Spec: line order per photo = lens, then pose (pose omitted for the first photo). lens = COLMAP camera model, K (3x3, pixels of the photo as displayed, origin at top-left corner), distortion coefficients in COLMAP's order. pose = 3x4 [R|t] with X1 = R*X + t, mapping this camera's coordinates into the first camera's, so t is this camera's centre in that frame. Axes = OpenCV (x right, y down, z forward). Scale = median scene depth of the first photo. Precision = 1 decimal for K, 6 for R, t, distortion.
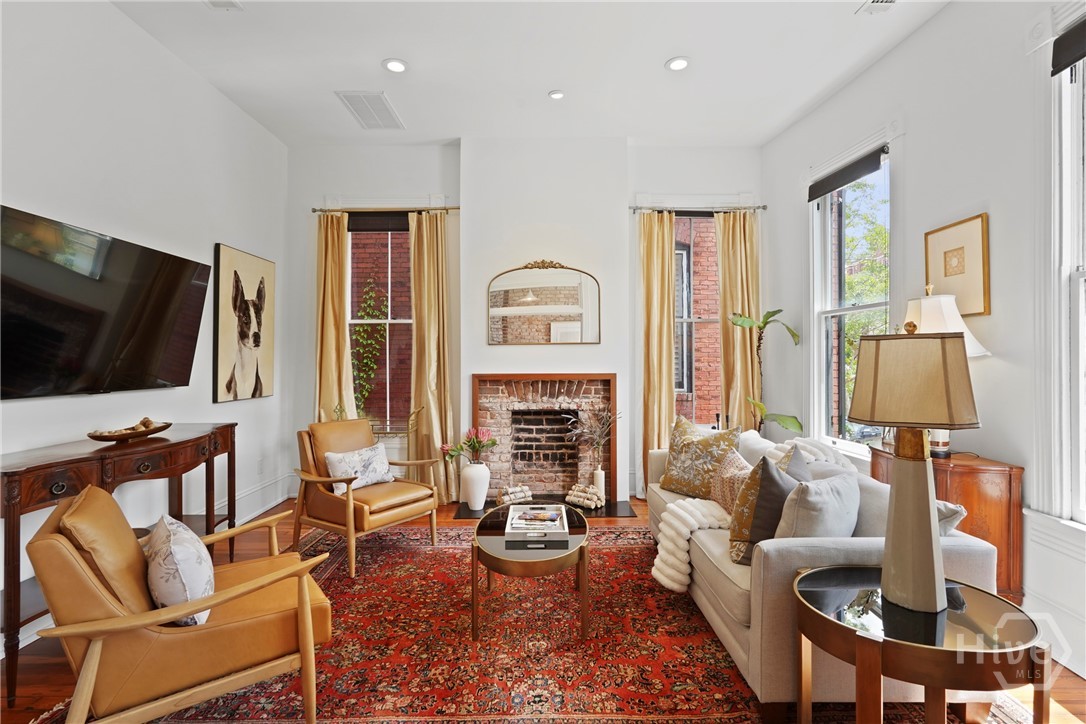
lens RADIAL K [[504.3, 0, 539.3], [0, 504.3, 359.7], [0, 0, 1]] dist [-0.005278, 0.002499]
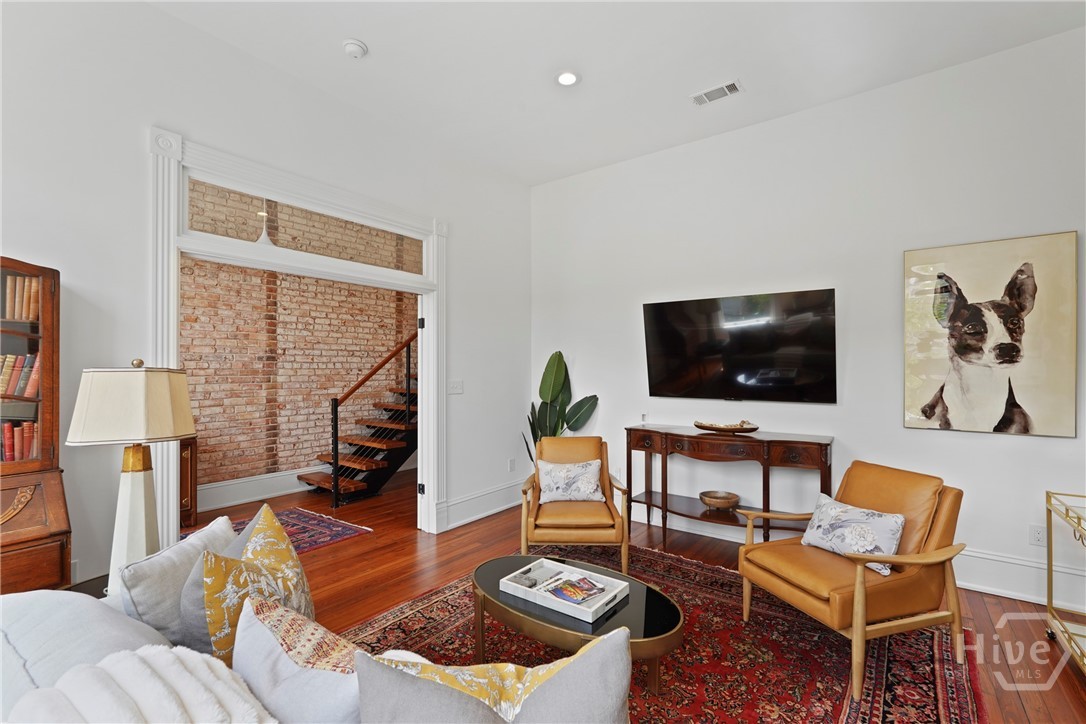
lens RADIAL K [[488.9, 0, 542.0], [0, 488.9, 366.6], [0, 0, 1]] dist [-0.004577, 0.002926]
pose [[-0.617193, 0.000967, -0.786811, 0.362719], [0.004953, 0.999984, -0.002656, -0.019661], [0.786796, -0.005536, -0.617188, 0.804259]]
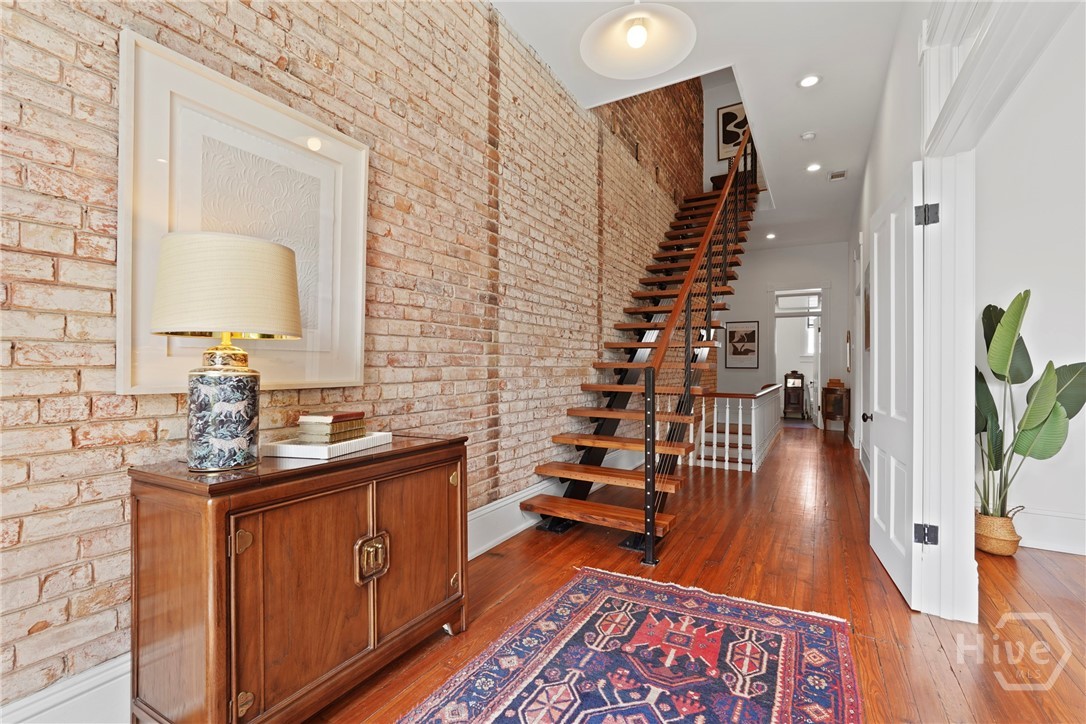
lens RADIAL K [[488.9, 0, 547.4], [0, 488.9, 366.0], [0, 0, 1]] dist [-0.004577, 0.002926]
pose [[-0.509872, 0.001061, -0.860249, 0.376626], [-0.000864, 0.999998, 0.001745, 0.041738], [0.860250, 0.001633, -0.509870, -0.006879]]
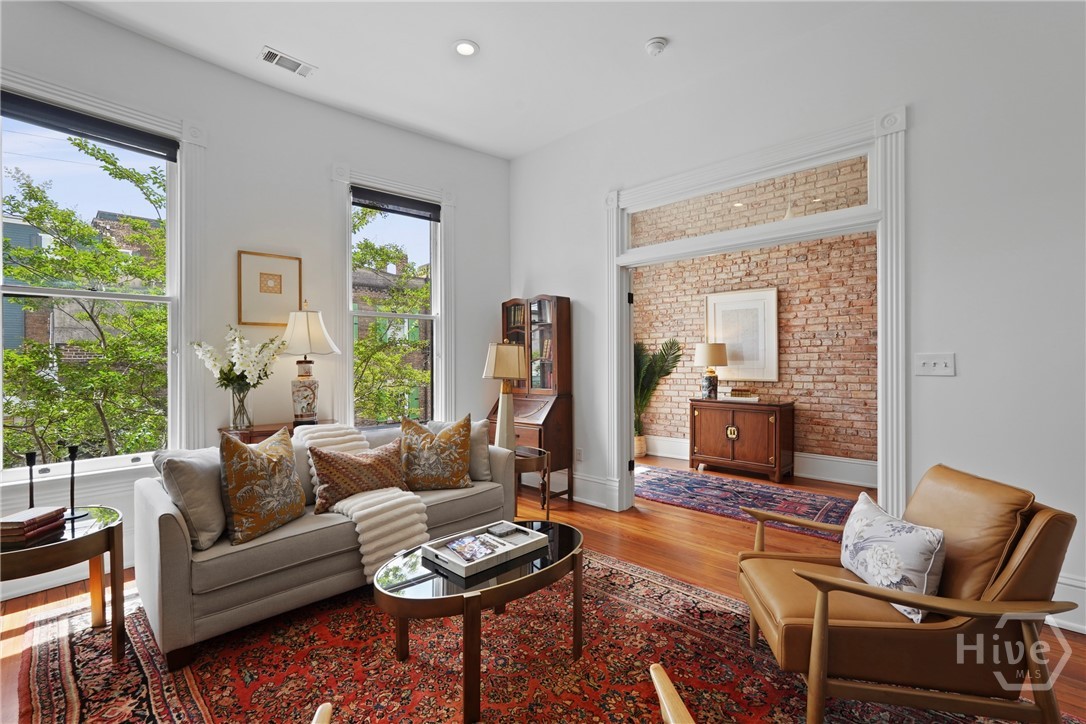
lens RADIAL K [[488.9, 0, 538.1], [0, 488.9, 357.6], [0, 0, 1]] dist [-0.004577, 0.002926]
pose [[-0.703256, 0.009722, 0.710870, -0.349927], [0.005389, 0.999951, -0.008345, 0.010718], [-0.710916, -0.002038, -0.703274, 0.826211]]
